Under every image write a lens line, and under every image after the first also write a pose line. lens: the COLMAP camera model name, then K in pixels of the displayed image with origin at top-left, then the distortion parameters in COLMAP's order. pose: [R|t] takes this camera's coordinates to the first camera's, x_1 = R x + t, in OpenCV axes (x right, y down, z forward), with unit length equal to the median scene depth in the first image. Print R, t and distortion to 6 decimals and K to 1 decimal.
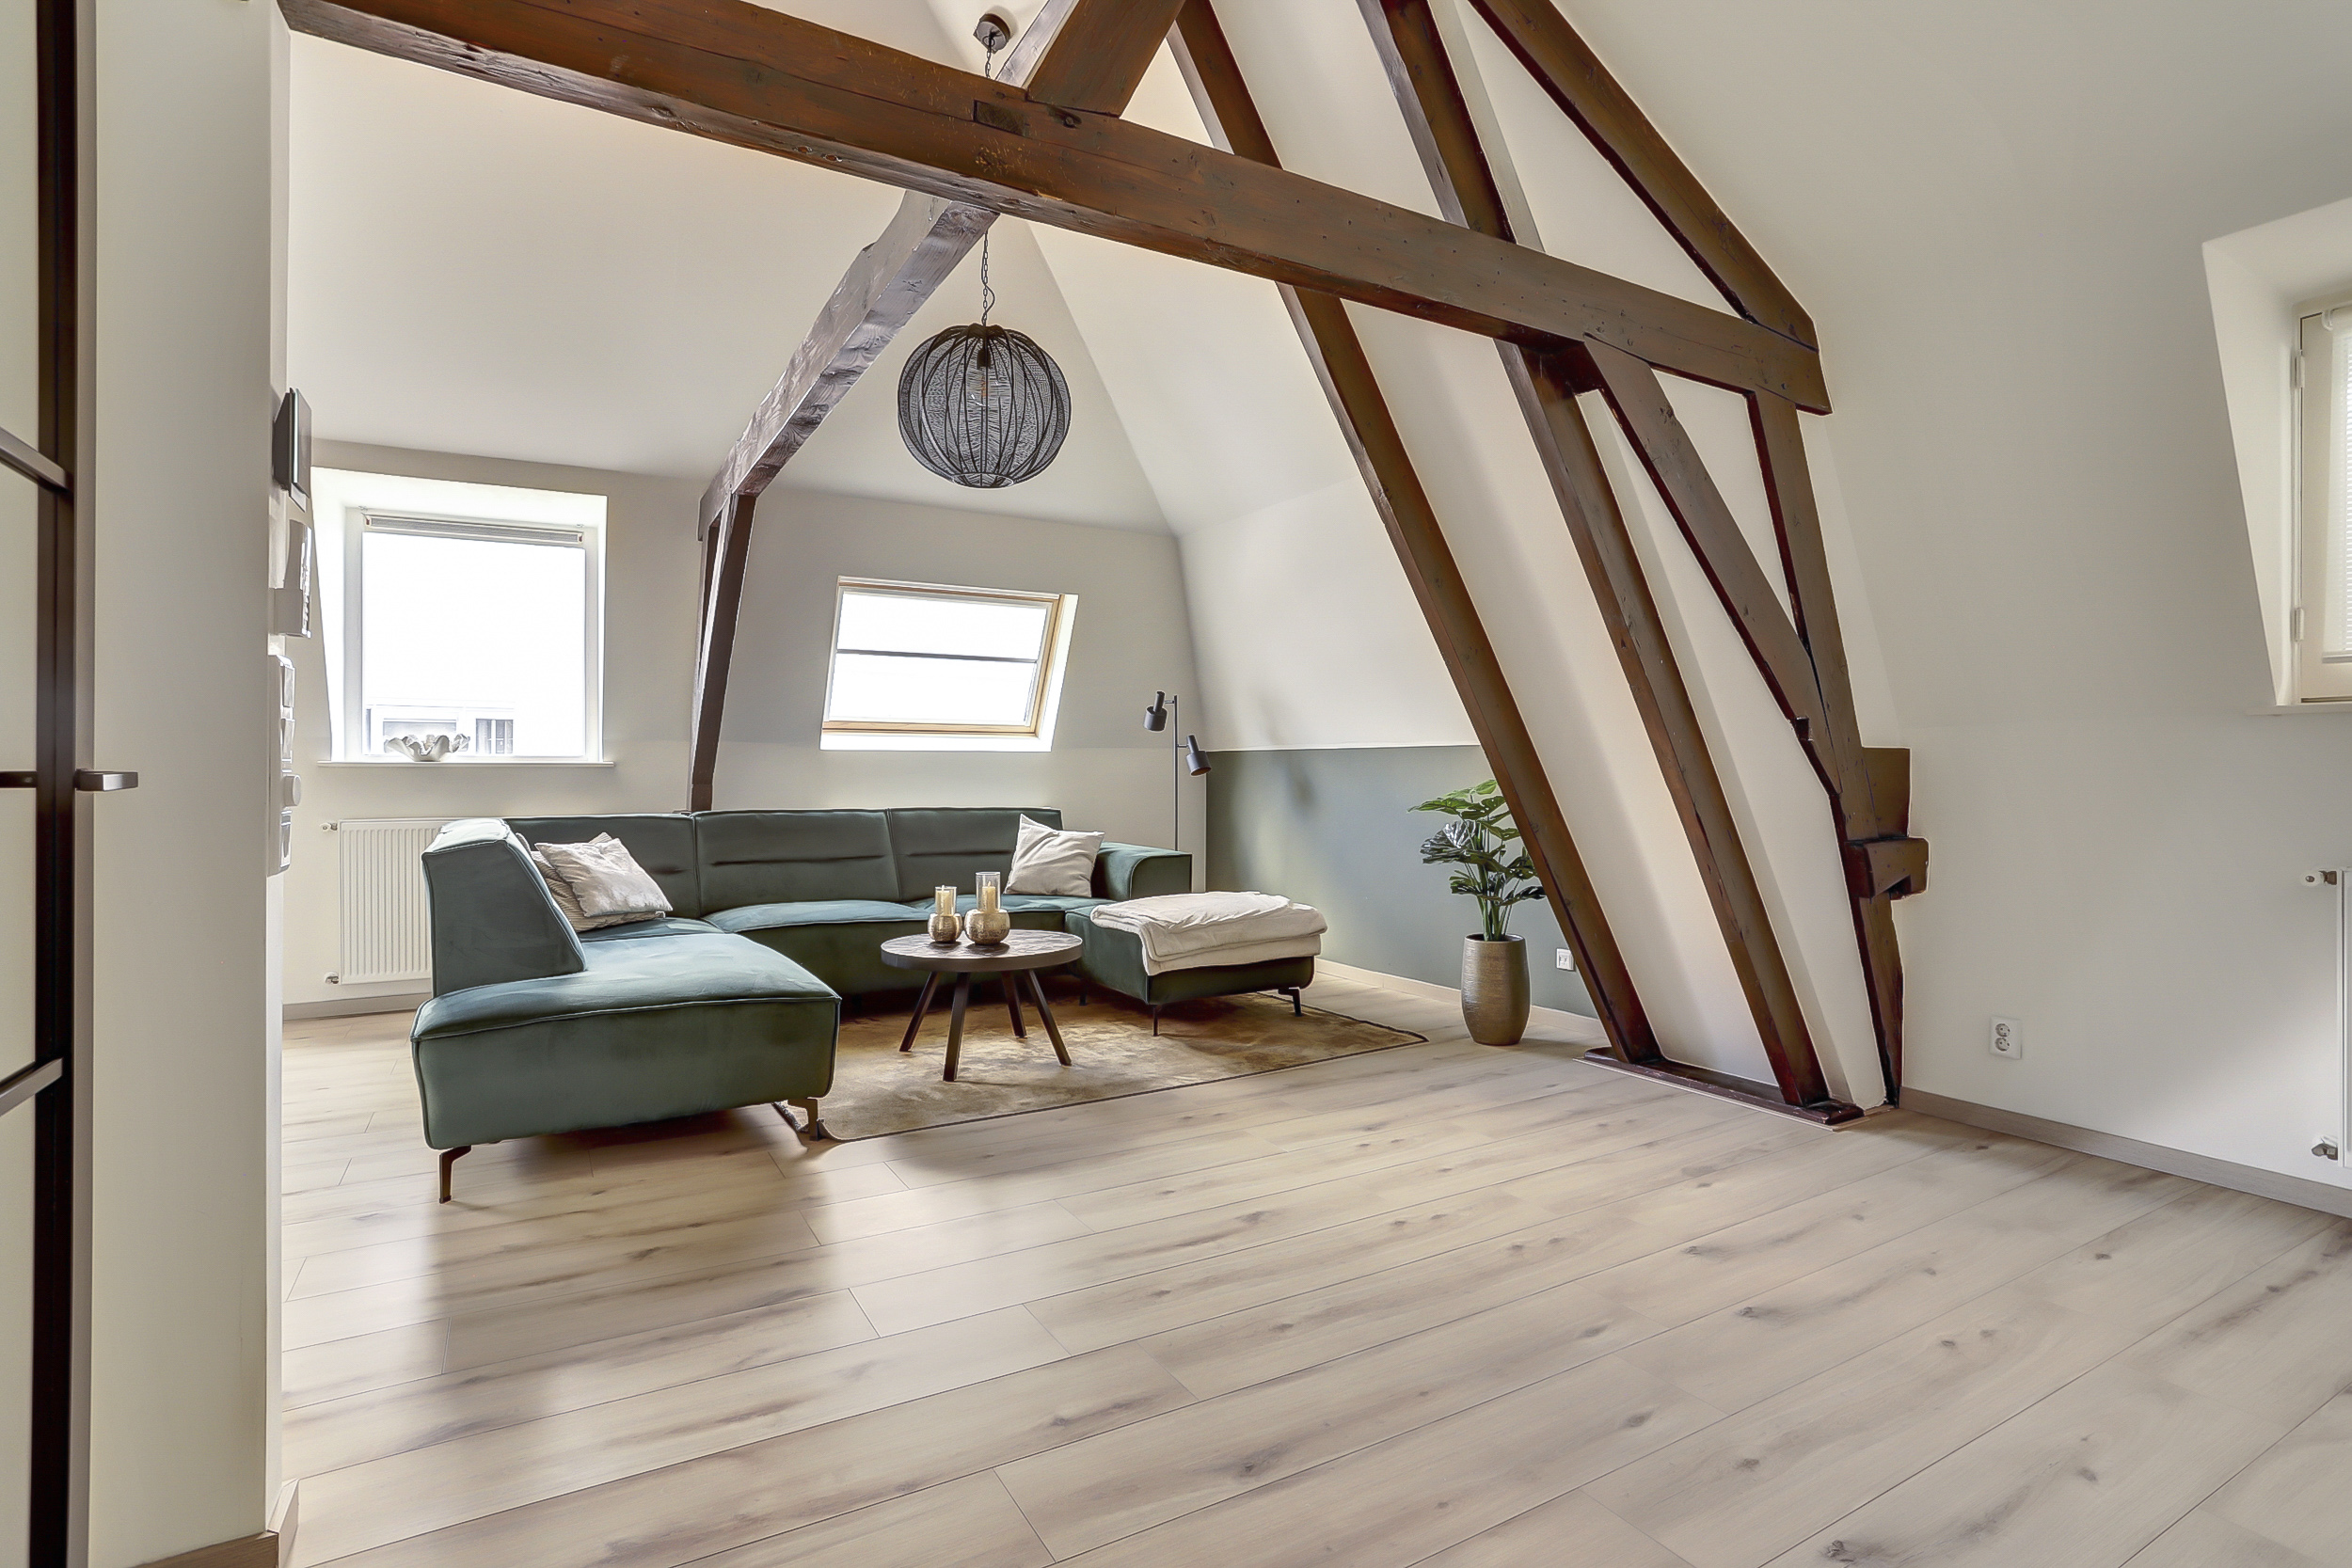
lens RADIAL K [[1140.4, 0, 1184.0], [0, 1140.4, 772.3], [0, 0, 1]] dist [-0.023878, 0.001062]
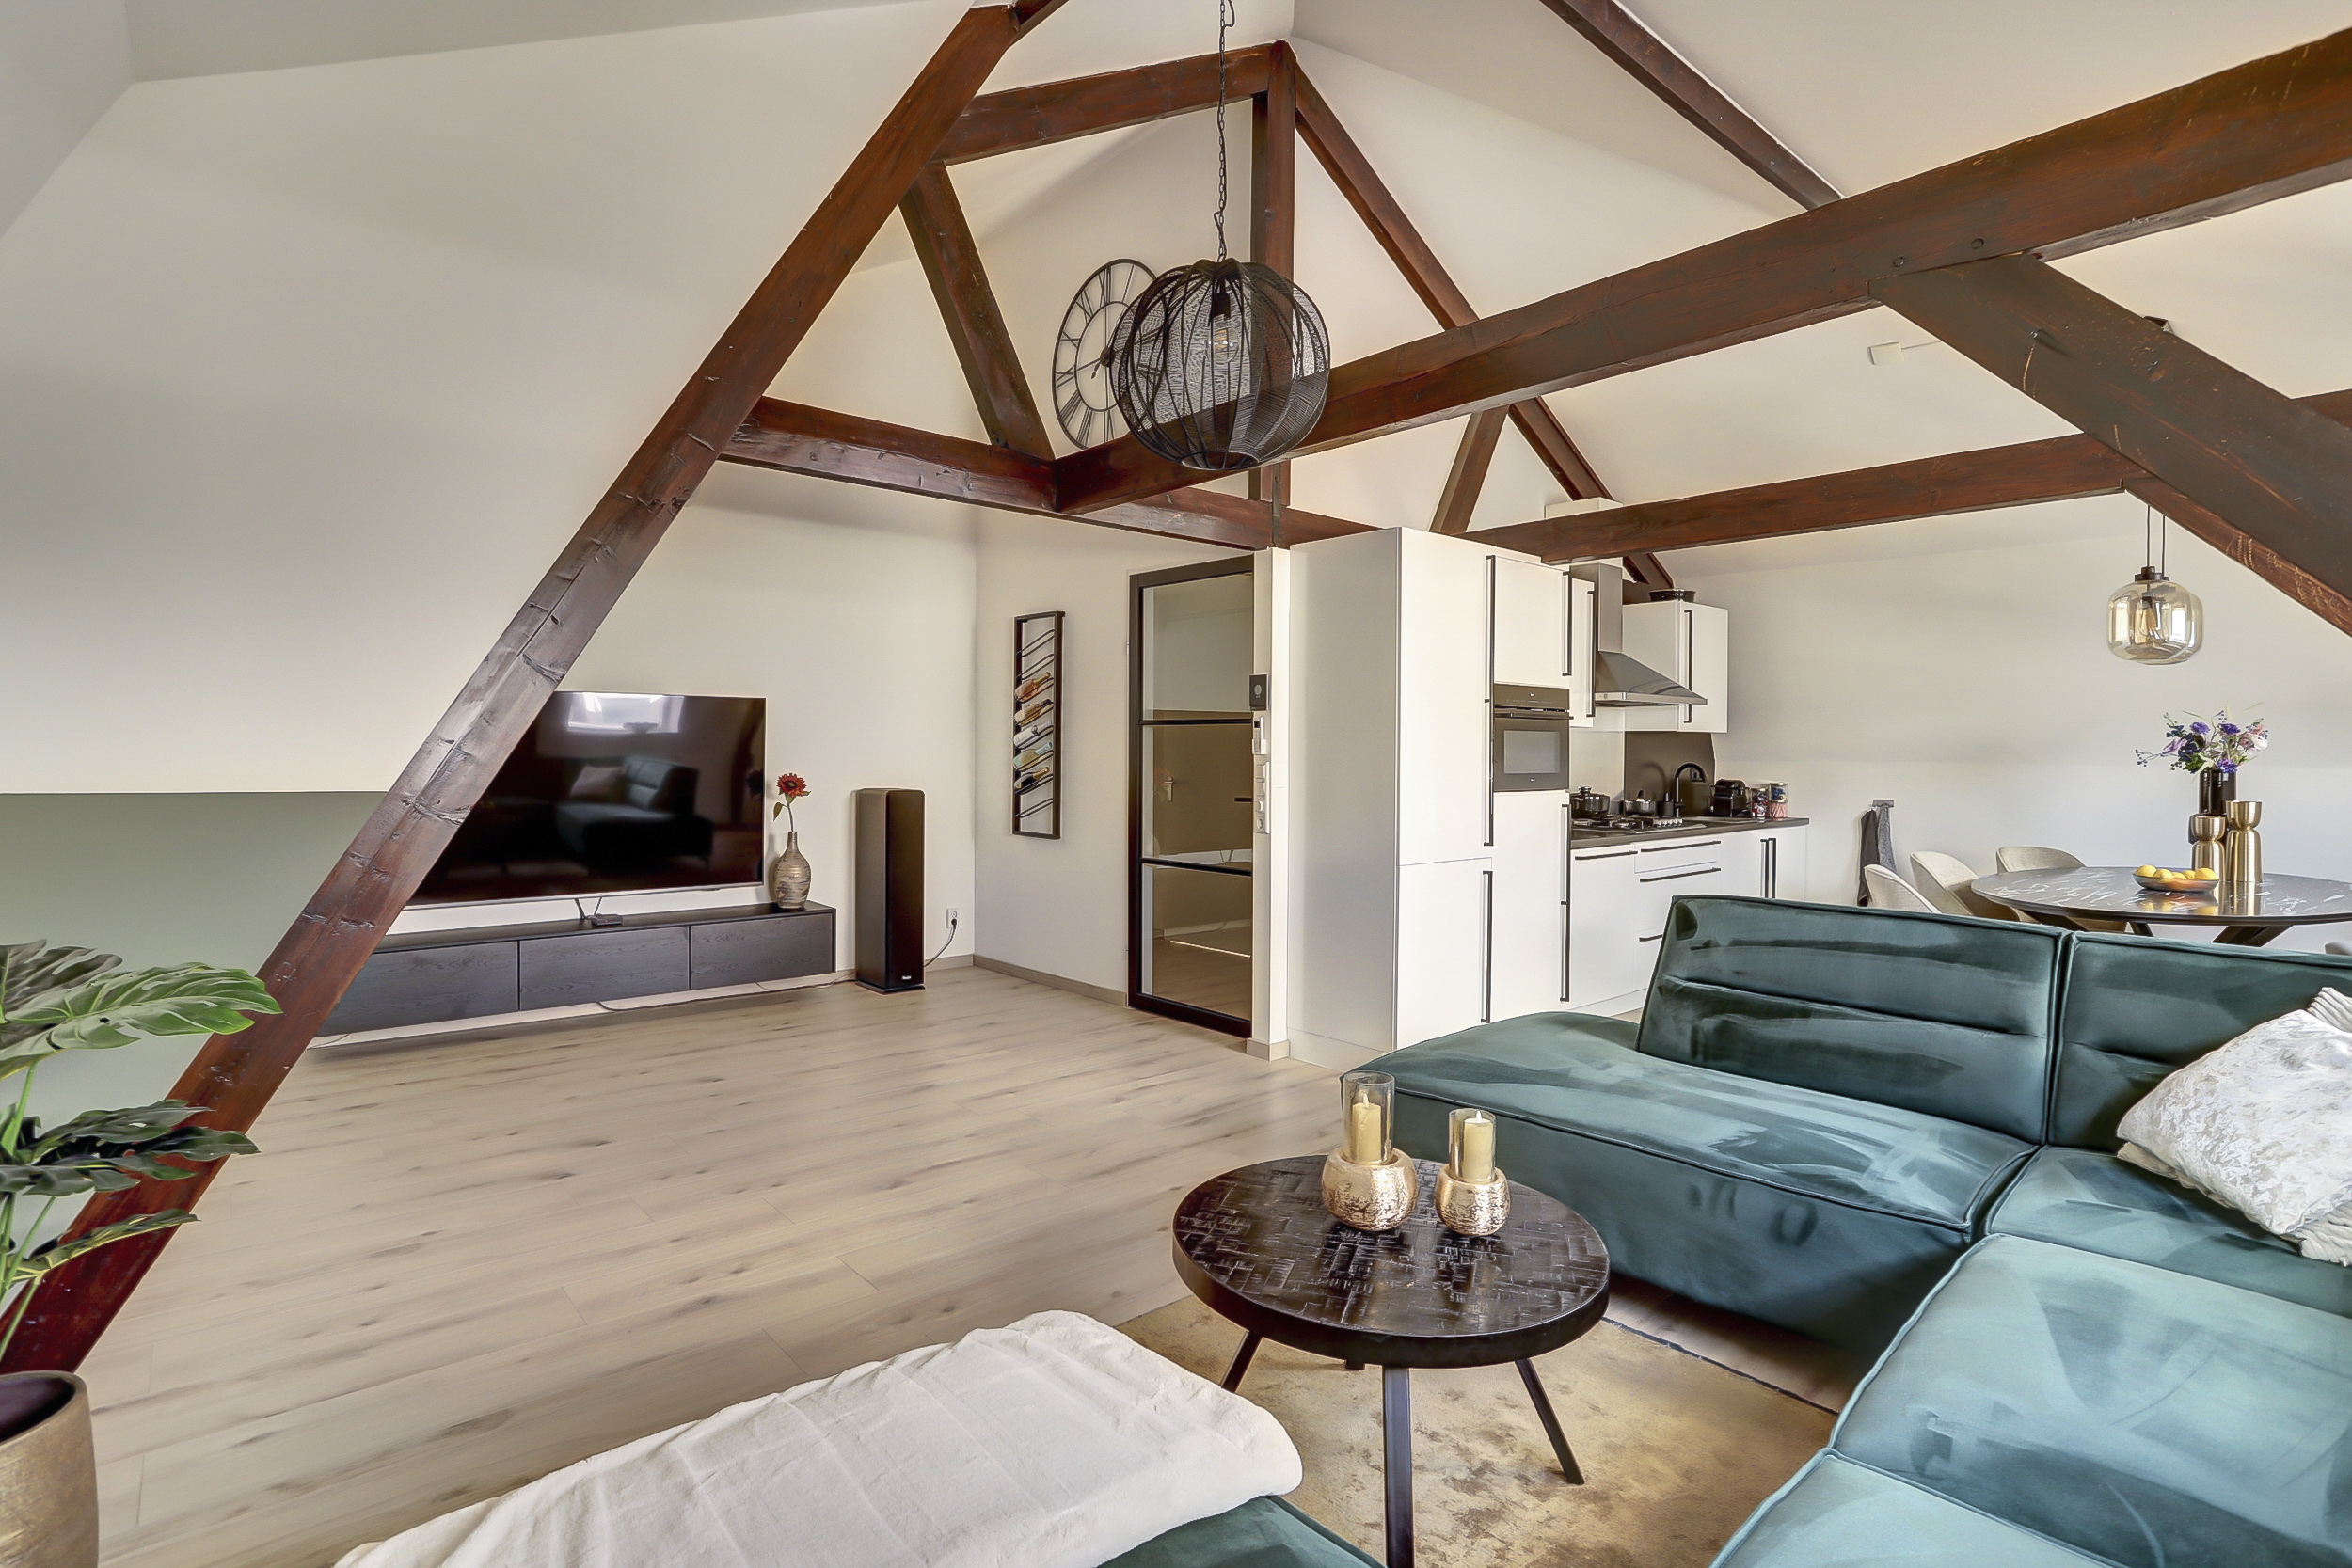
lens RADIAL K [[1162.6, 0, 1175.7], [0, 1162.6, 765.3], [0, 0, 1]] dist [-0.016808, 0.000838]
pose [[-0.983226, -0.005892, -0.182299, -0.003075], [-0.008478, 0.999874, 0.013408, -0.065276], [0.182197, 0.014728, -0.983152, 1.955218]]
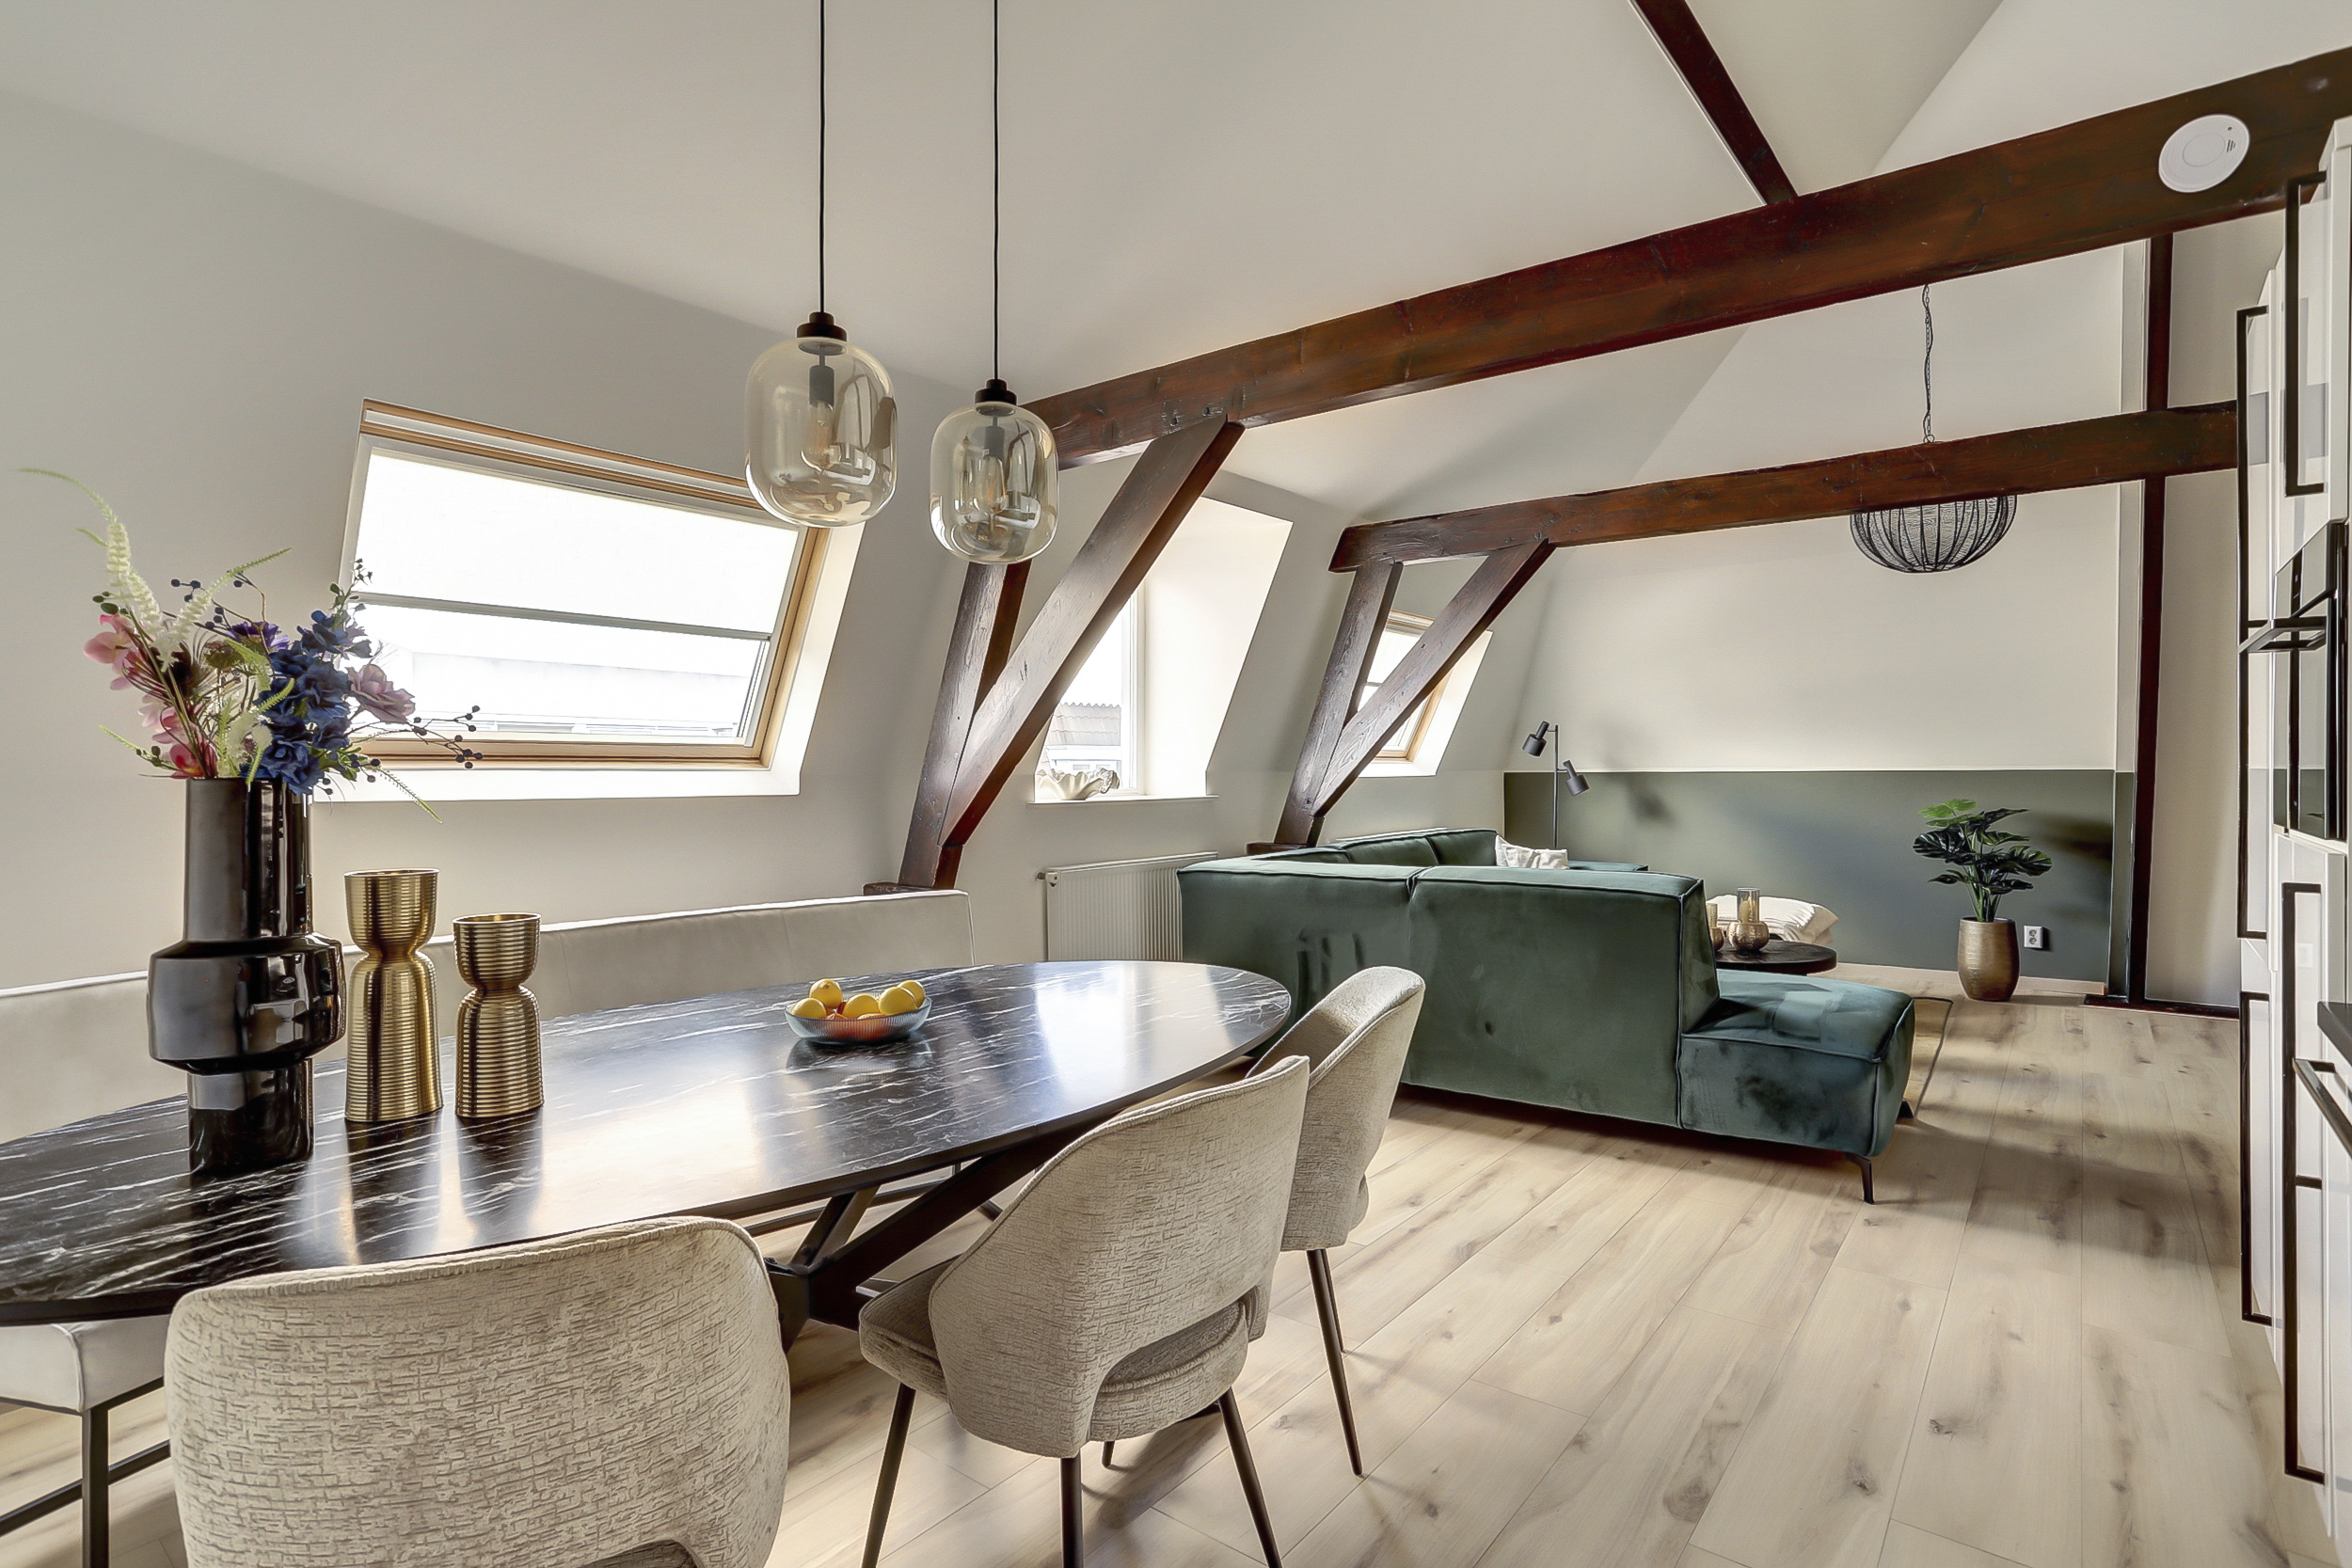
lens RADIAL K [[1140.4, 0, 1184.0], [0, 1140.4, 772.3], [0, 0, 1]] dist [-0.023878, 0.001062]
pose [[0.935600, -0.008191, 0.352966, -1.482331], [0.008796, 0.999961, -0.000109, -0.048690], [-0.352951, 0.003206, 0.935636, 0.161406]]
